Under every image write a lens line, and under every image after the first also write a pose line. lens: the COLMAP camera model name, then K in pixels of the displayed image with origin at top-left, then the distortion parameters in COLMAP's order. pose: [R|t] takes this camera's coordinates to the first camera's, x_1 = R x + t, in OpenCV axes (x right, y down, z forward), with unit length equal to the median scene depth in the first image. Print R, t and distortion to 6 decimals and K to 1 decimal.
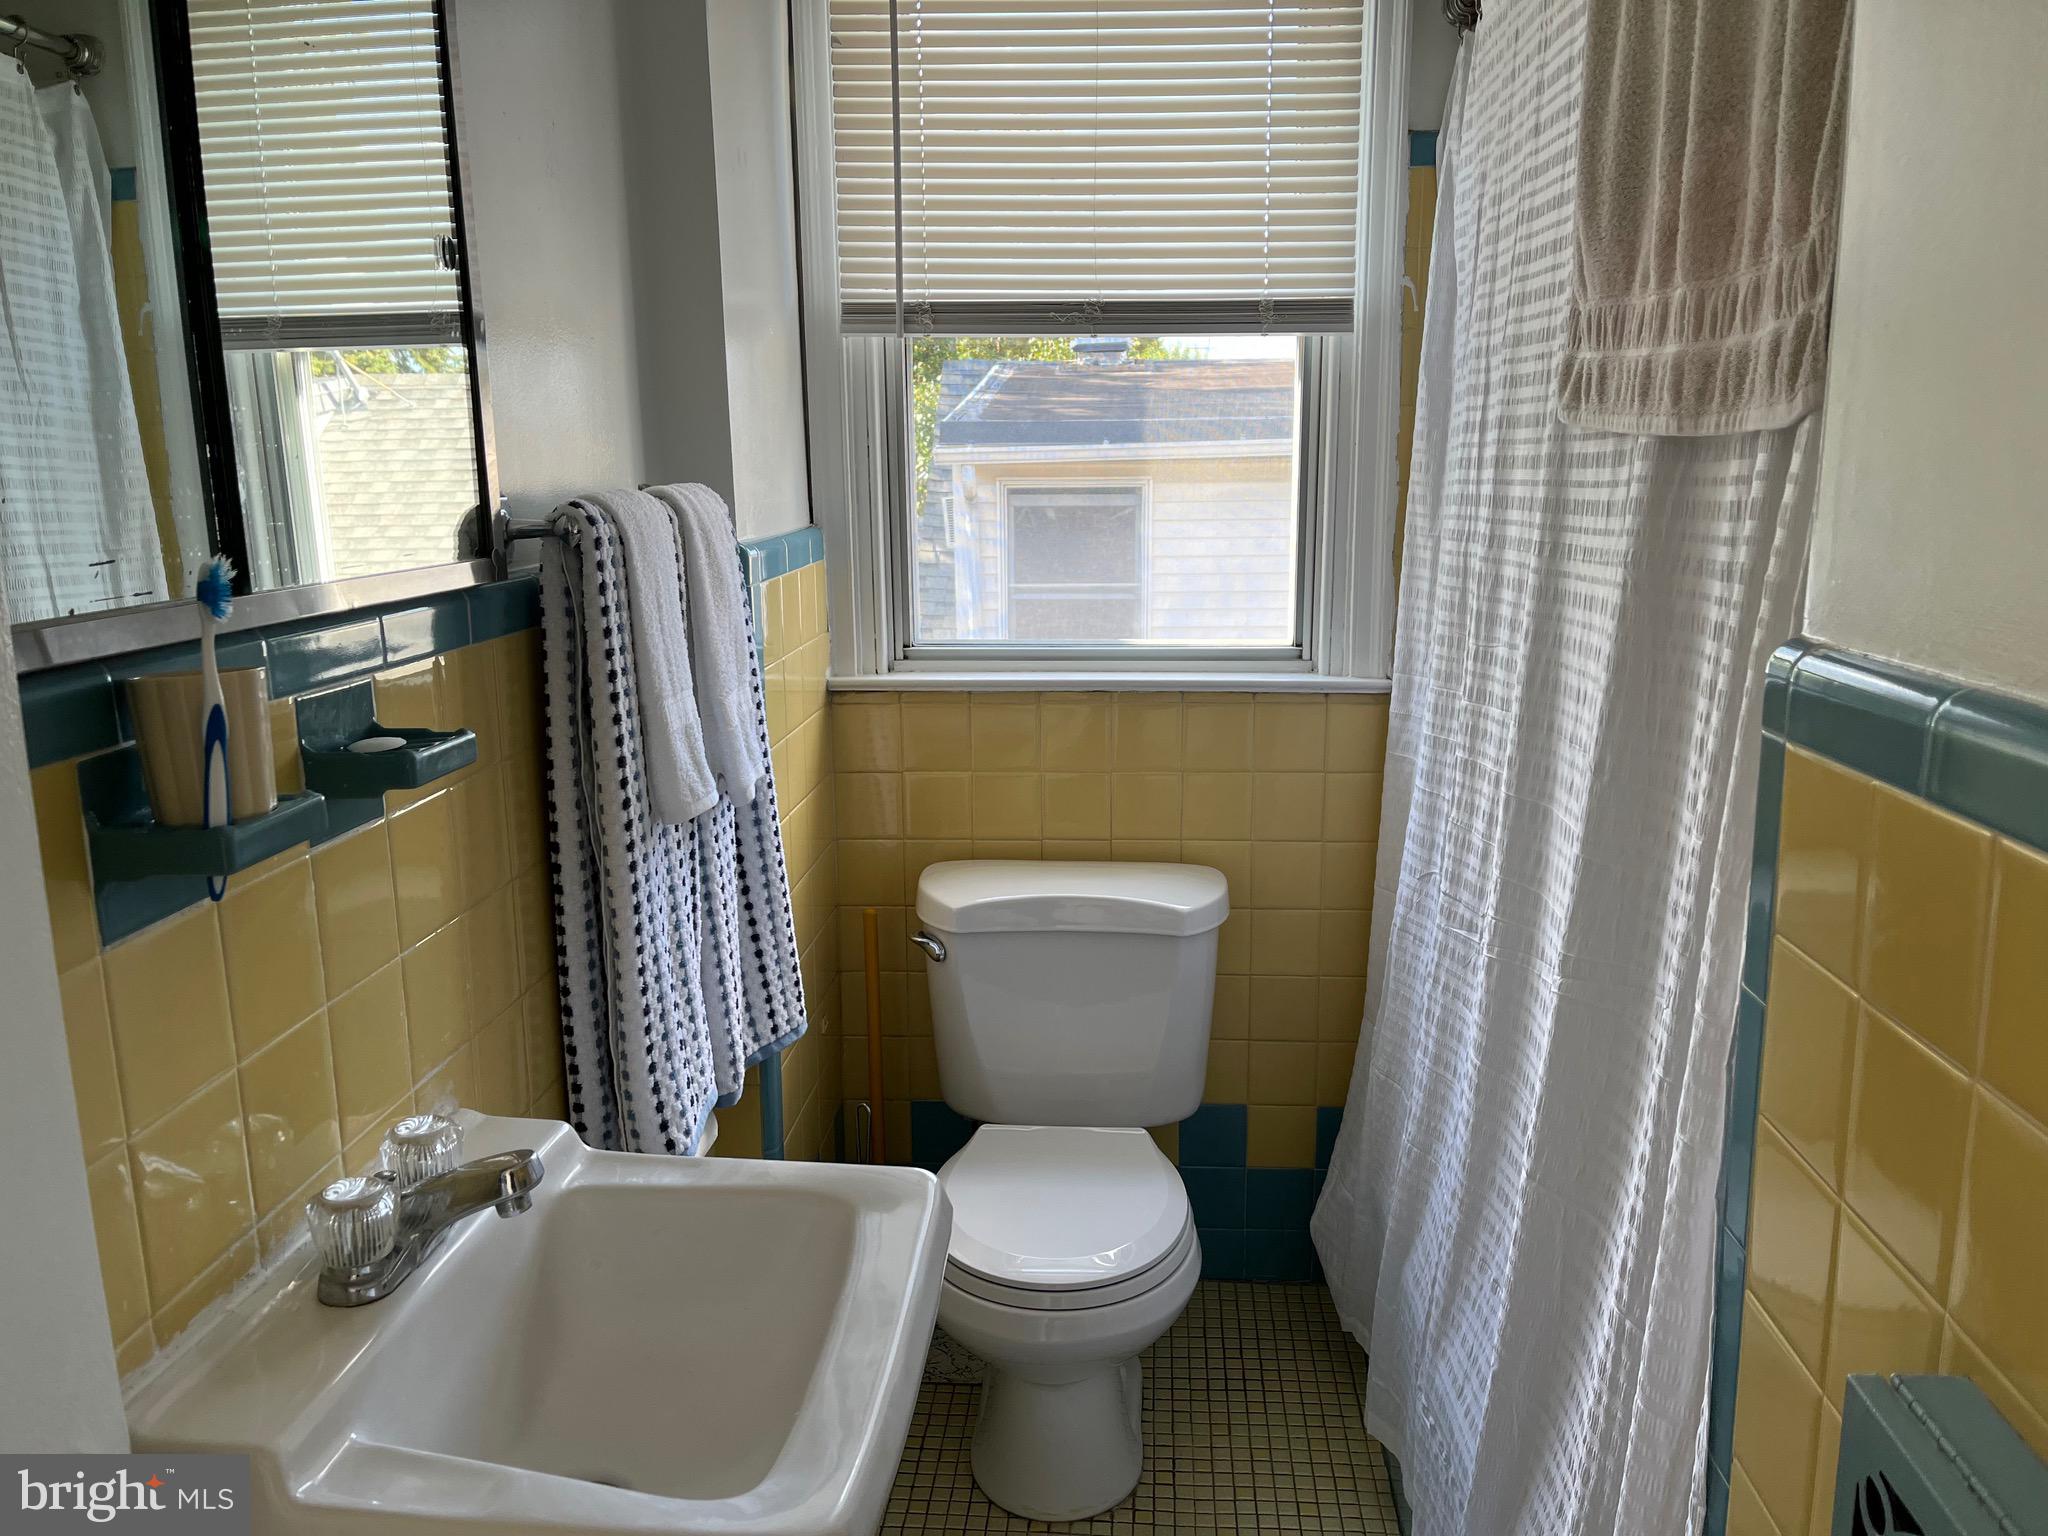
lens RADIAL K [[1541.6, 0, 1024.0], [0, 1541.6, 768.0], [0, 0, 1]] dist [0.038814, -0.106622]
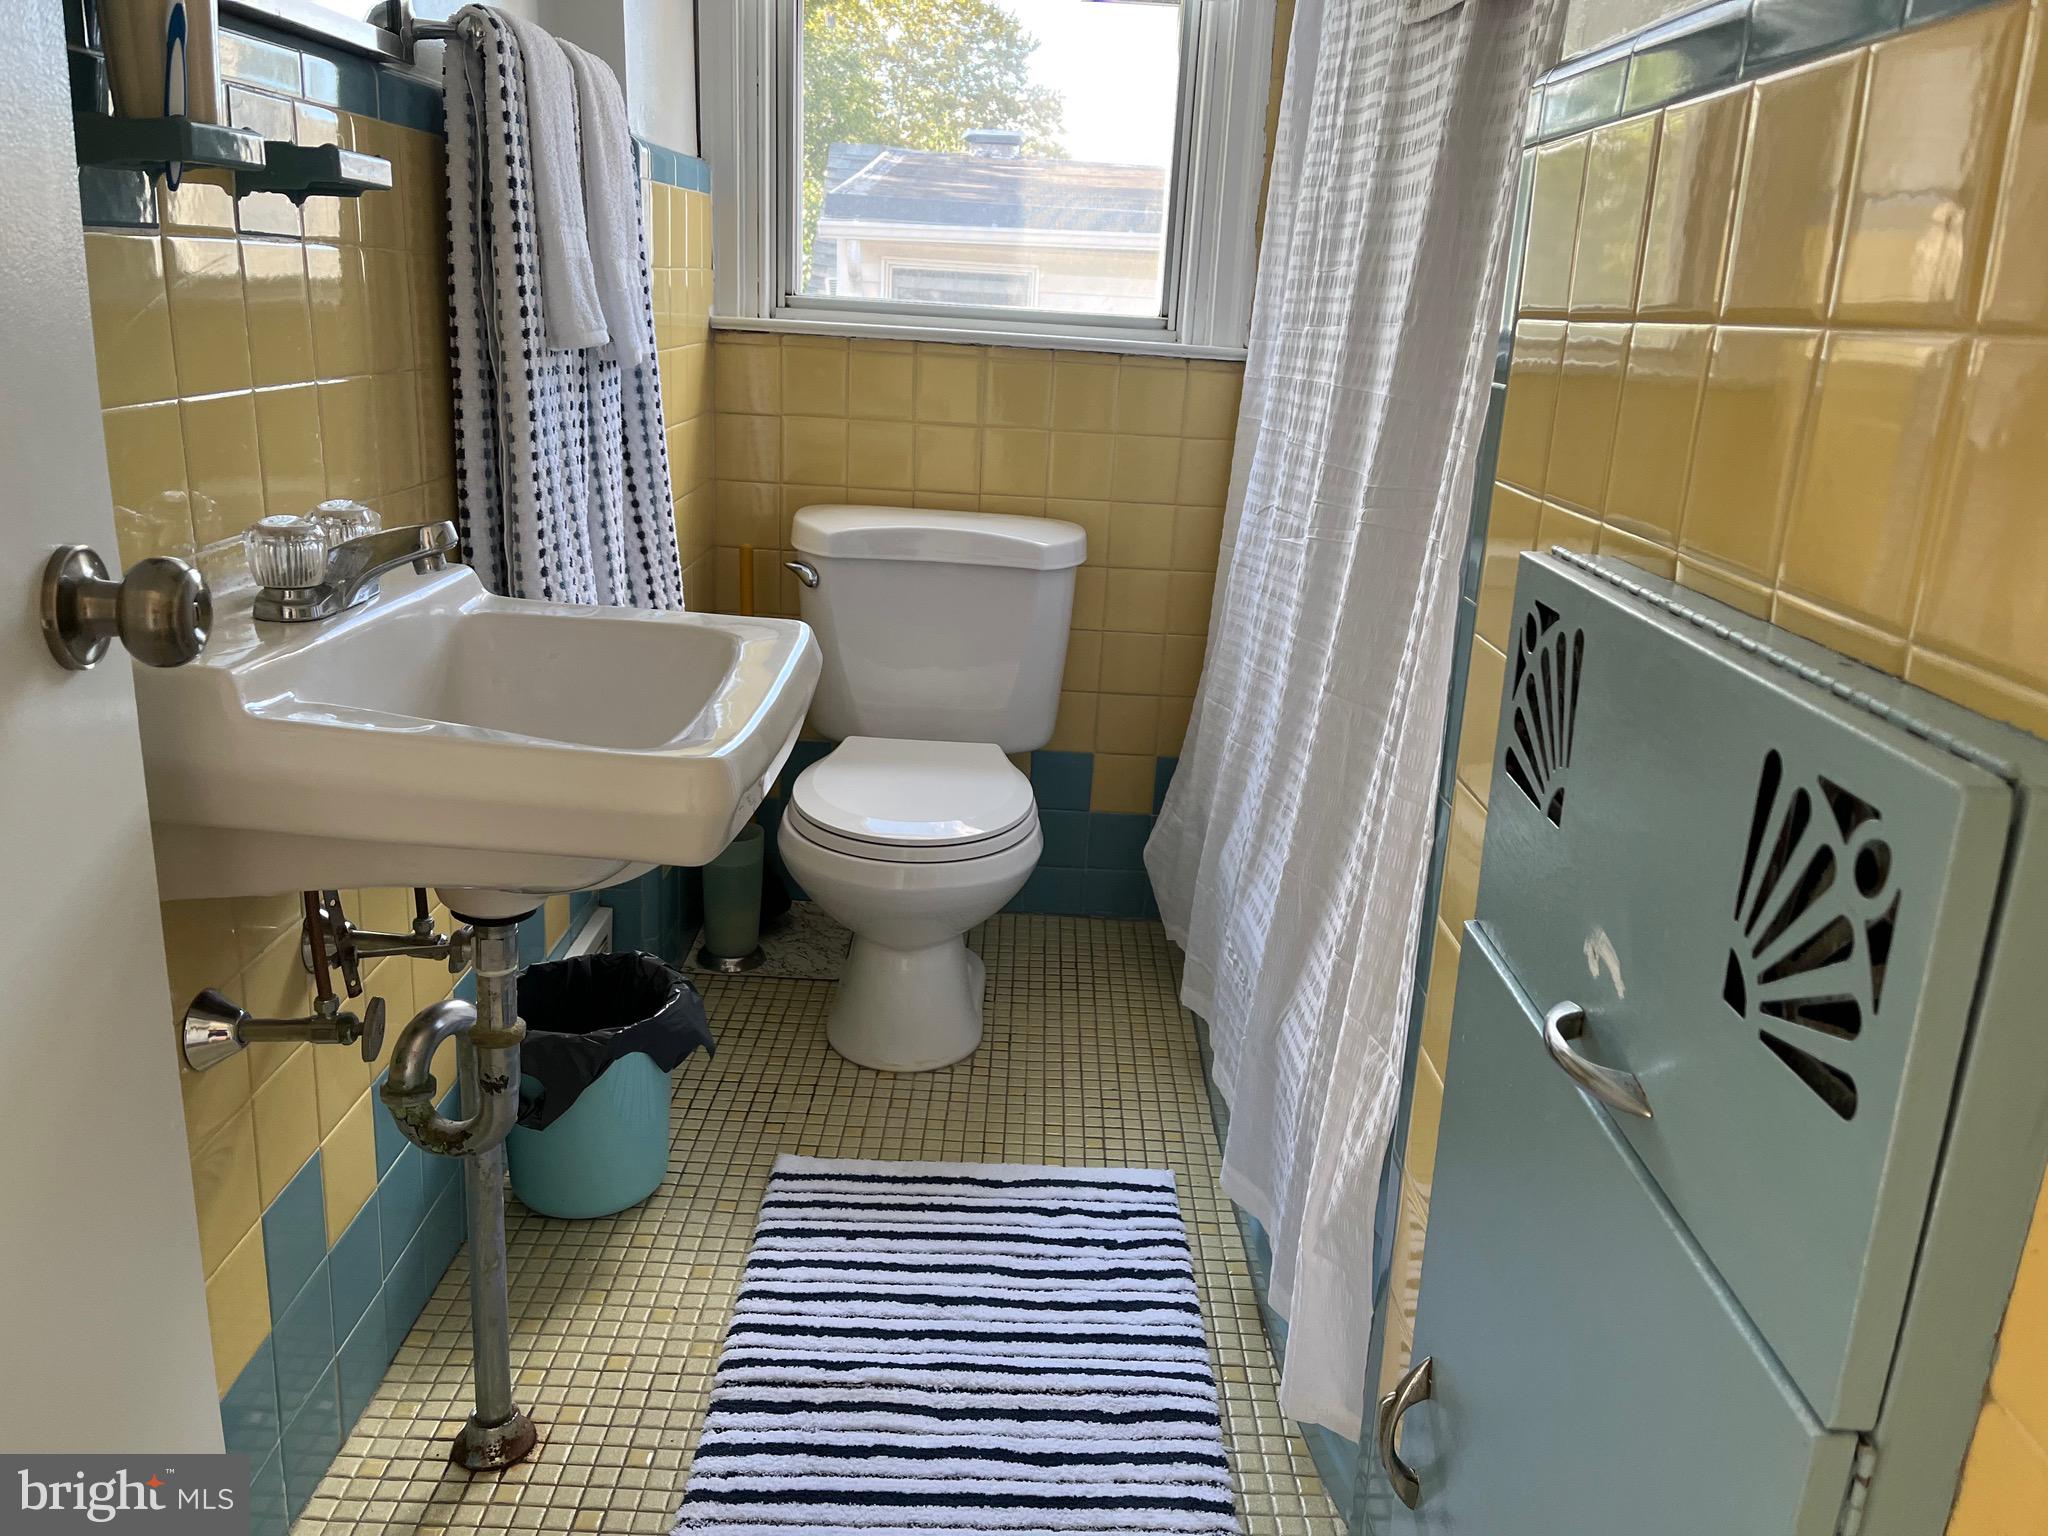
lens RADIAL K [[1536.2, 0, 1024.0], [0, 1536.2, 768.0], [0, 0, 1]] dist [-0.009593, 0.002536]
pose [[0.995667, 0.036805, 0.085399, 0.006190], [-0.046282, 0.992653, 0.111798, 0.146617], [-0.080657, -0.115266, 0.990055, -0.083896]]
